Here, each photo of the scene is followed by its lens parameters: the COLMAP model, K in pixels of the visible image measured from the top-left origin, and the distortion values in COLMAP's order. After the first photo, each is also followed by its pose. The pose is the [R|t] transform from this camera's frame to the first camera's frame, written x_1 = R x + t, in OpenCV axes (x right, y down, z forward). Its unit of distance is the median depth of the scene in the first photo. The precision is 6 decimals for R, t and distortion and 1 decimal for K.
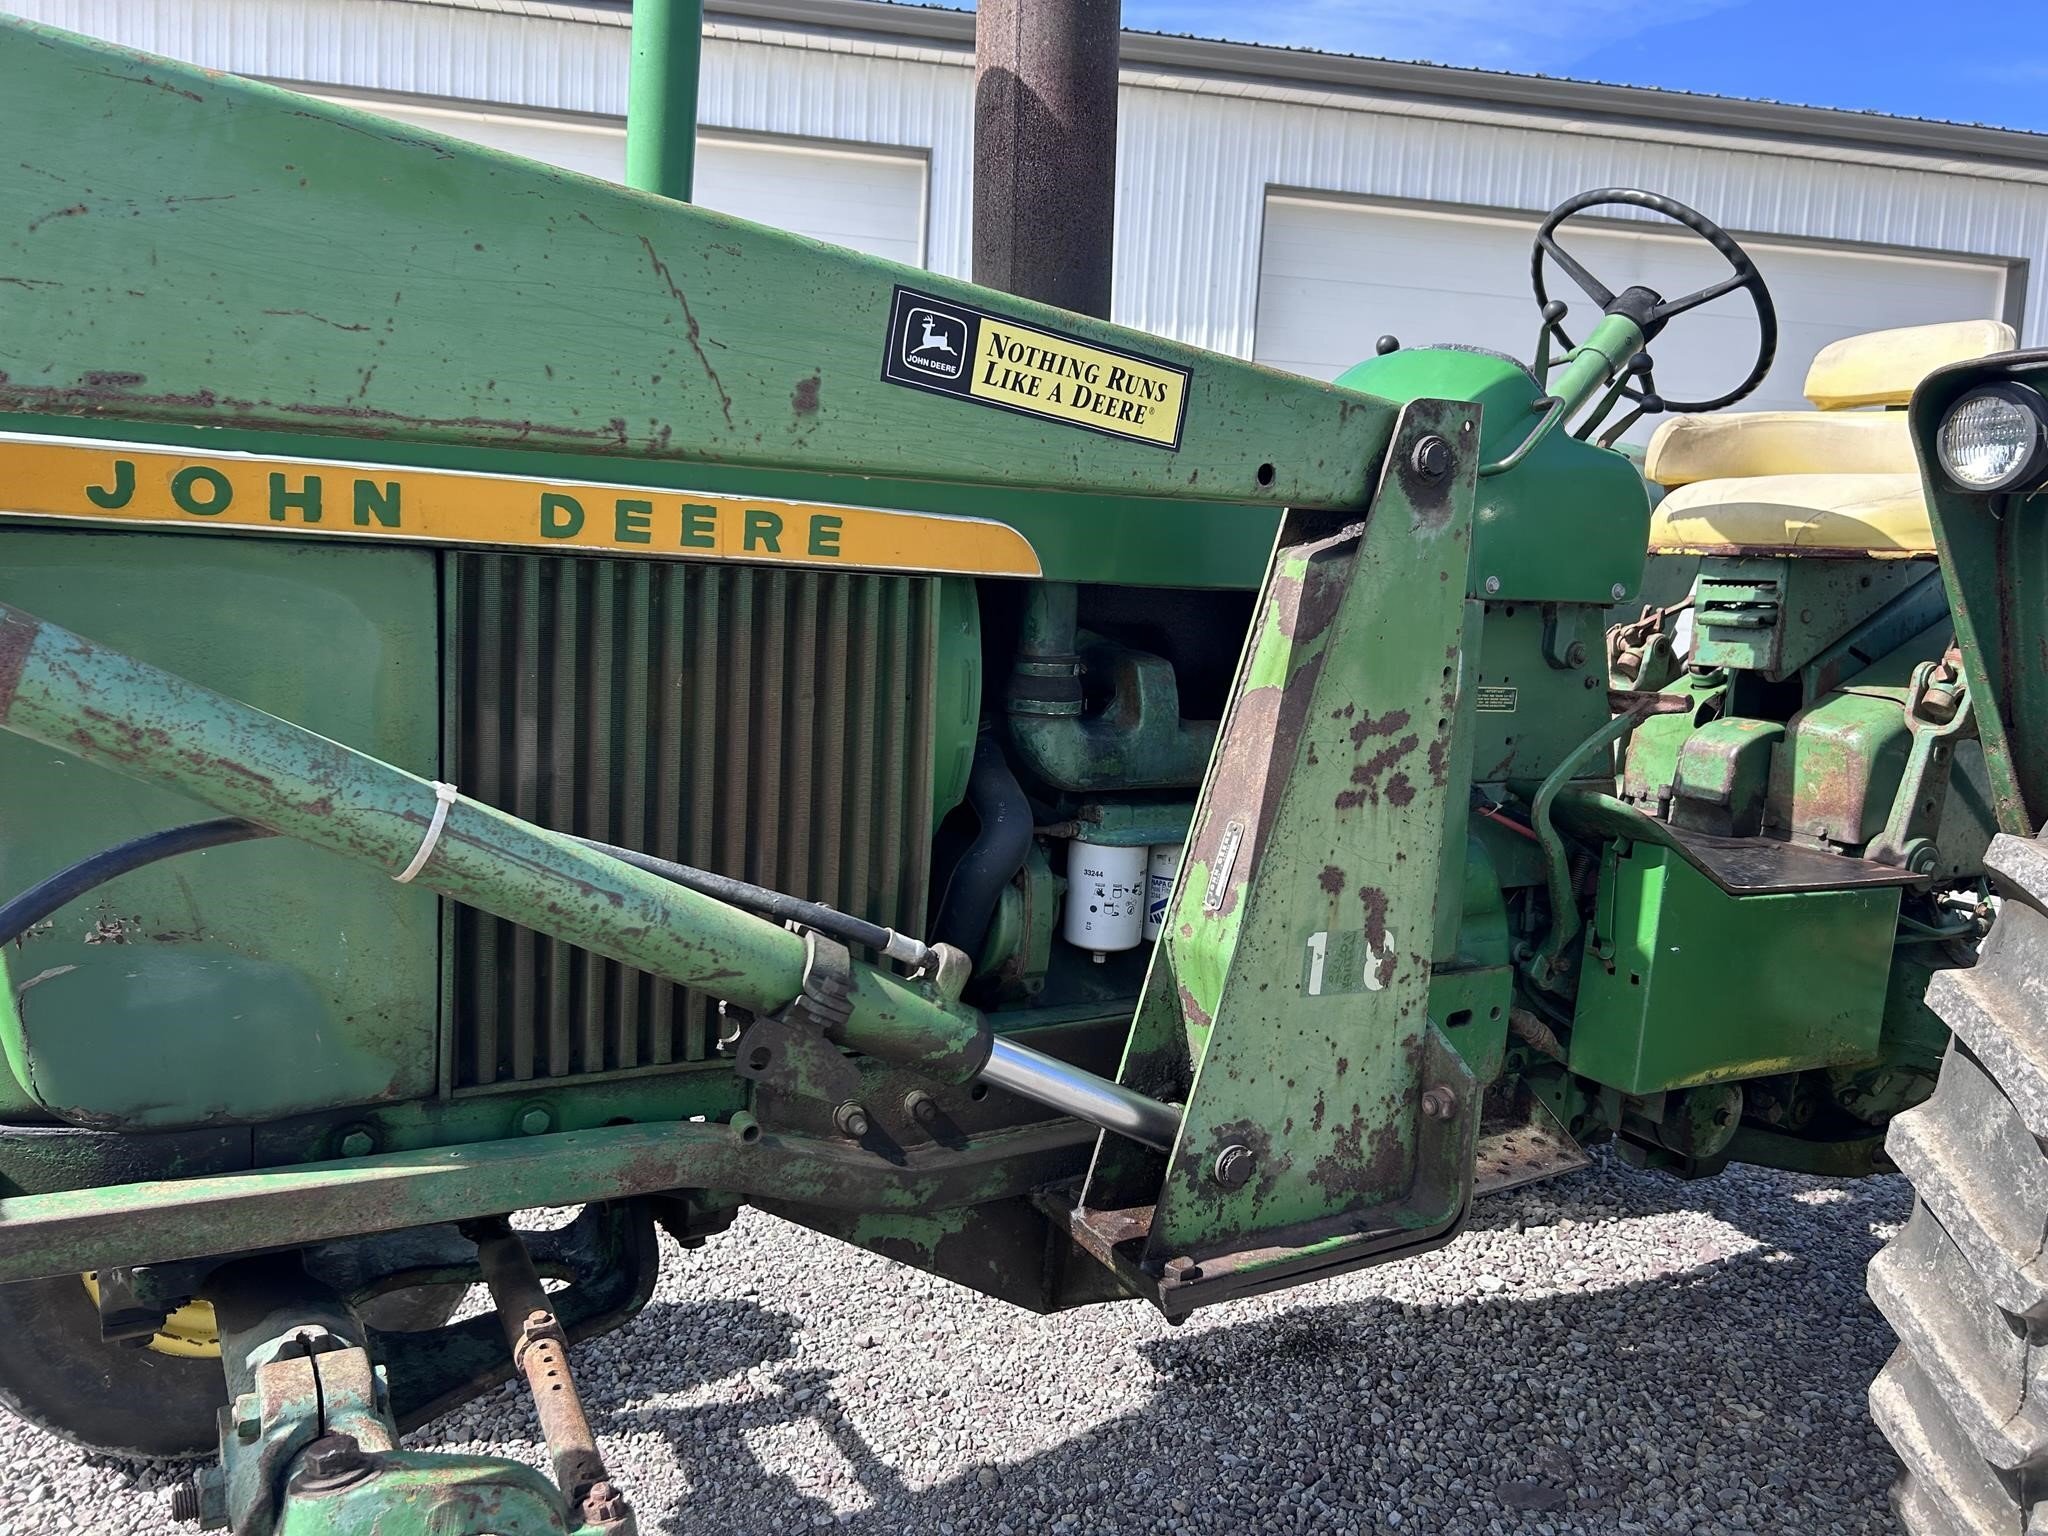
lens RADIAL K [[1501.7, 0, 1044.2], [0, 1501.7, 775.0], [0, 0, 1]] dist [0.061581, -0.058921]
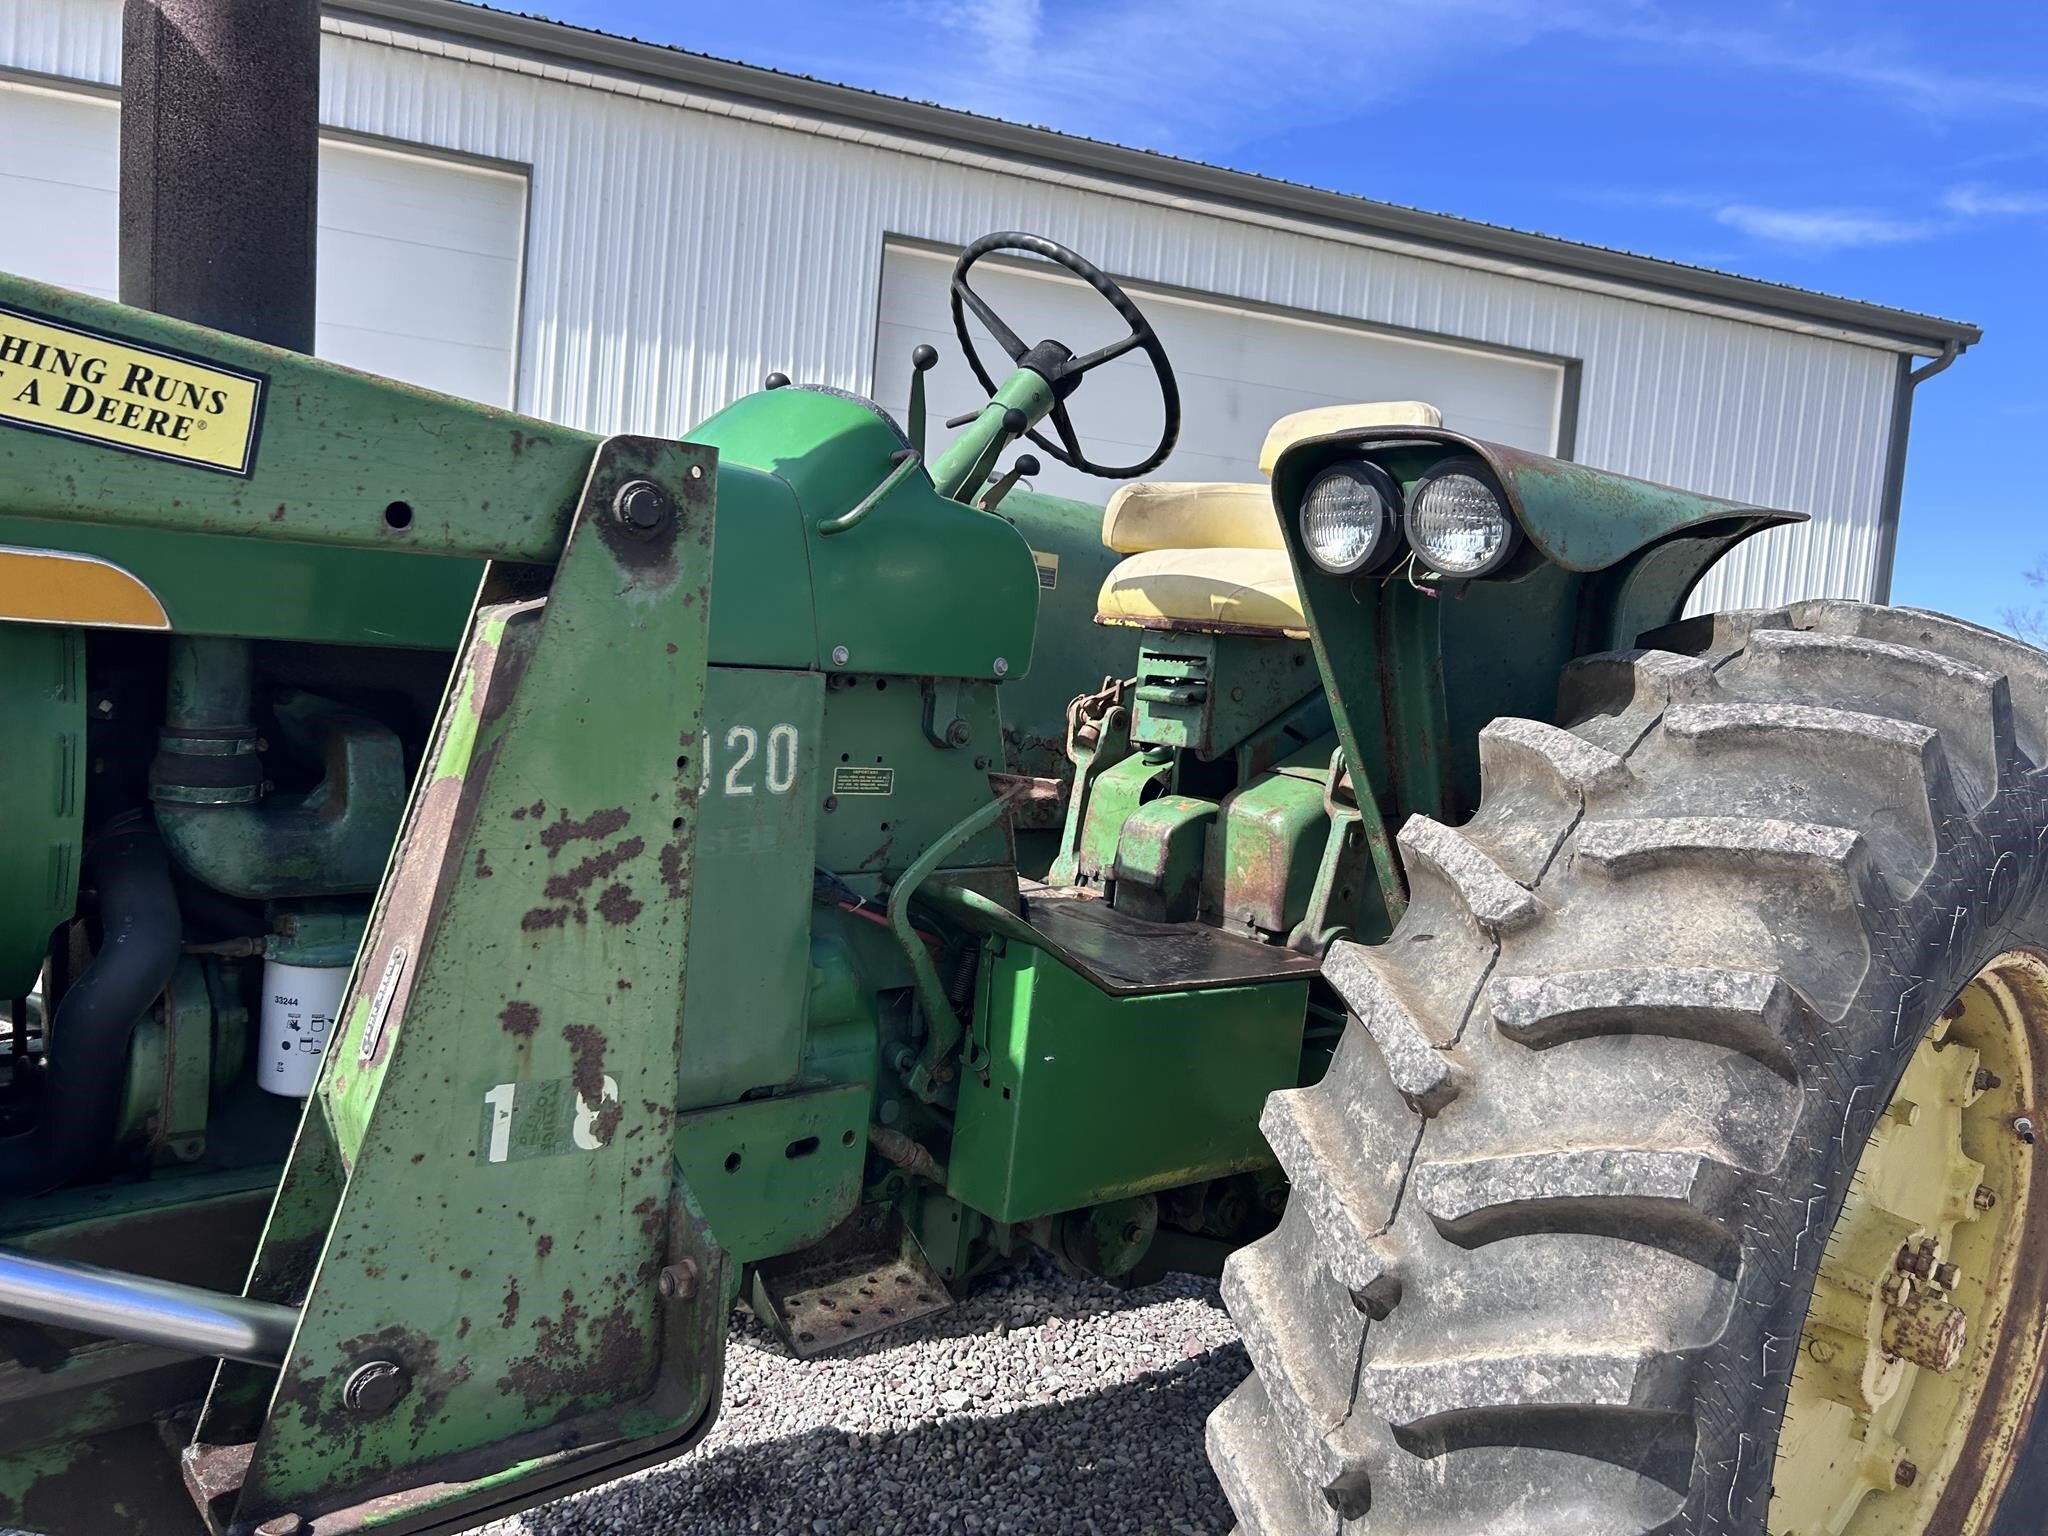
lens RADIAL K [[1506.3, 0, 998.8], [0, 1506.3, 767.0], [0, 0, 1]] dist [0.052957, -0.059510]
pose [[0.982638, 0.016212, 0.184822, 0.285302], [-0.010020, 0.999358, -0.034386, -0.038913], [-0.185261, 0.031937, 0.982170, 0.146202]]
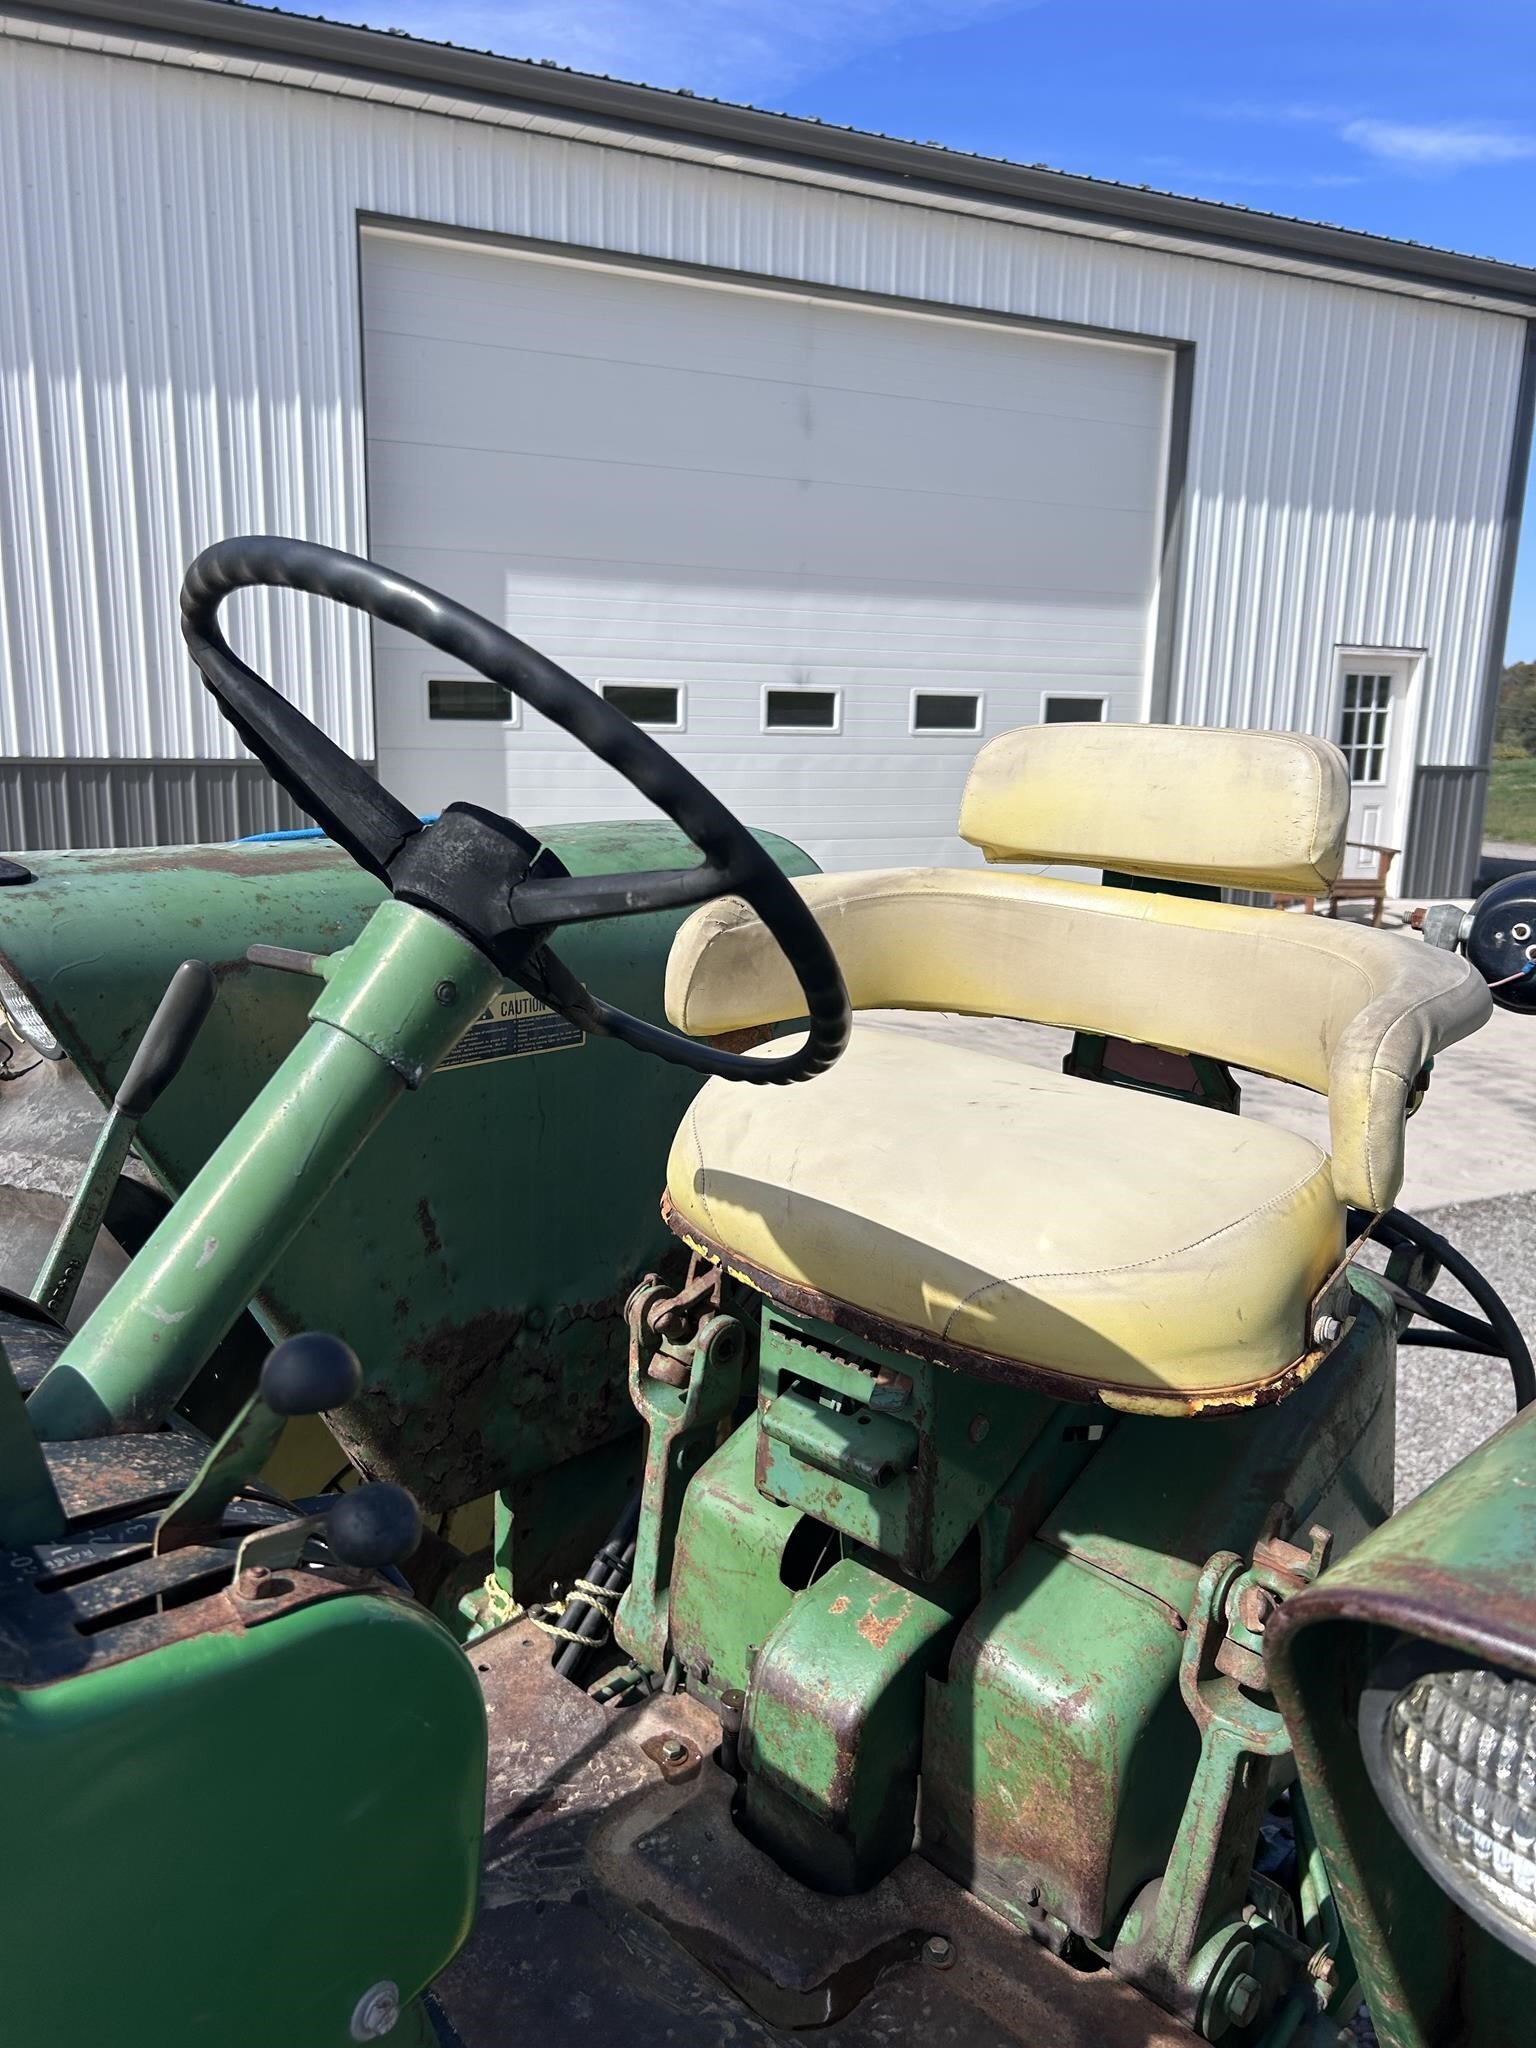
lens RADIAL K [[1501.1, 0, 761.3], [0, 1501.1, 1018.4], [0, 0, 1]] dist [0.058680, -0.066942]
pose [[0.952160, -0.099721, 0.288873, 0.520194], [0.062479, 0.988818, 0.135409, -0.469127], [-0.299146, -0.110882, 0.947743, 0.979074]]
